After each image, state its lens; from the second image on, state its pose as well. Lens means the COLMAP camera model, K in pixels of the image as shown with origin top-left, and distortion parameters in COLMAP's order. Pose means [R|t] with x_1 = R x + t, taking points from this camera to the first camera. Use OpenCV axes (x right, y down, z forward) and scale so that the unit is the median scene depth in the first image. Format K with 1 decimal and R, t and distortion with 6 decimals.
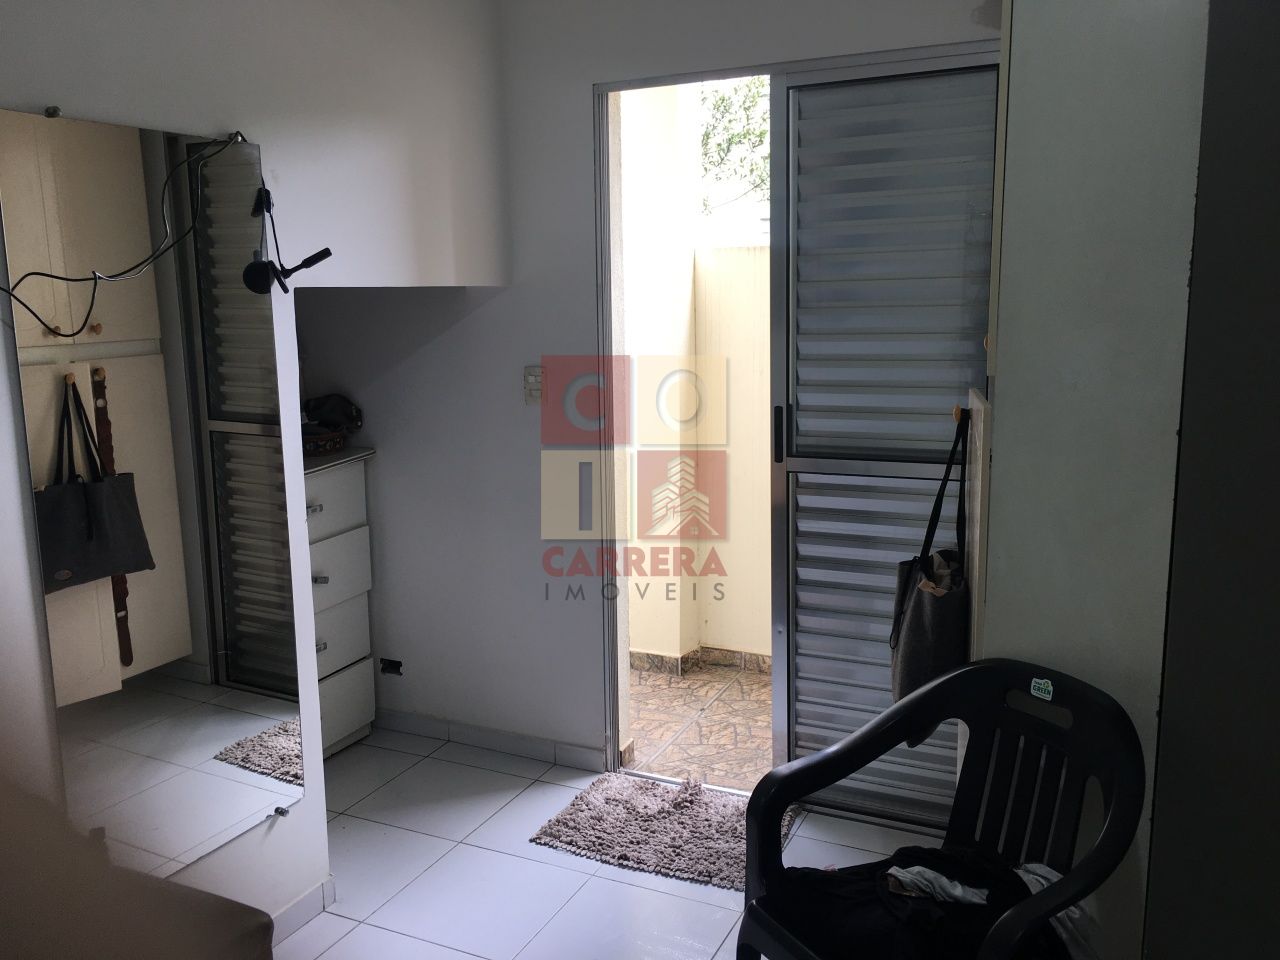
lens RADIAL K [[1084.5, 0, 633.8], [0, 1084.5, 483.3], [0, 0, 1]] dist [0.045529, -0.056050]
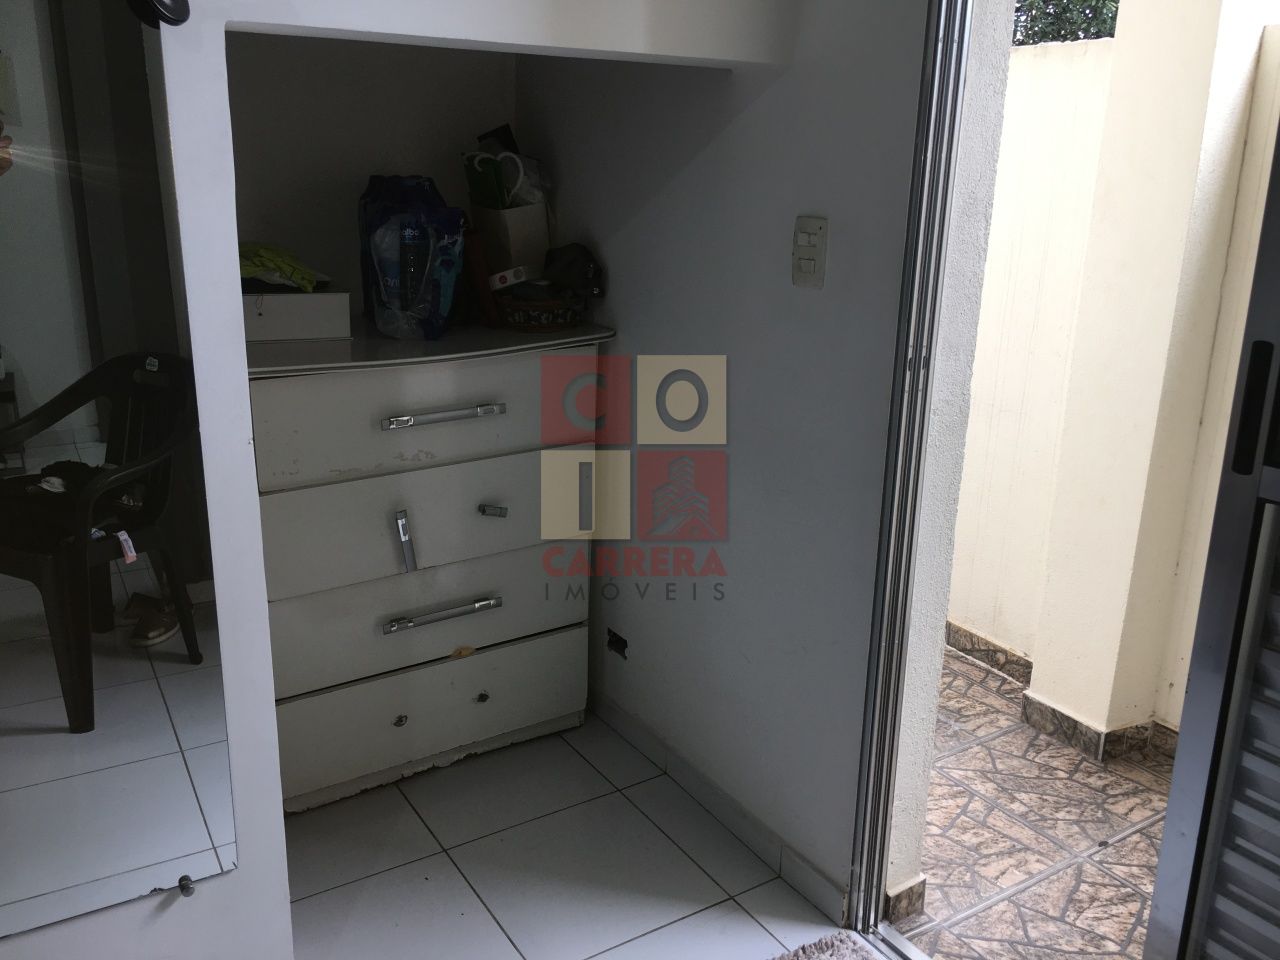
lens RADIAL K [[1084.5, 0, 646.4], [0, 1084.5, 467.7], [0, 0, 1]] dist [0.045529, -0.056050]
pose [[0.842631, 0.180817, -0.507226, 0.126119], [-0.125284, 0.981919, 0.141909, -0.043782], [0.523715, -0.056030, 0.850049, 0.417630]]
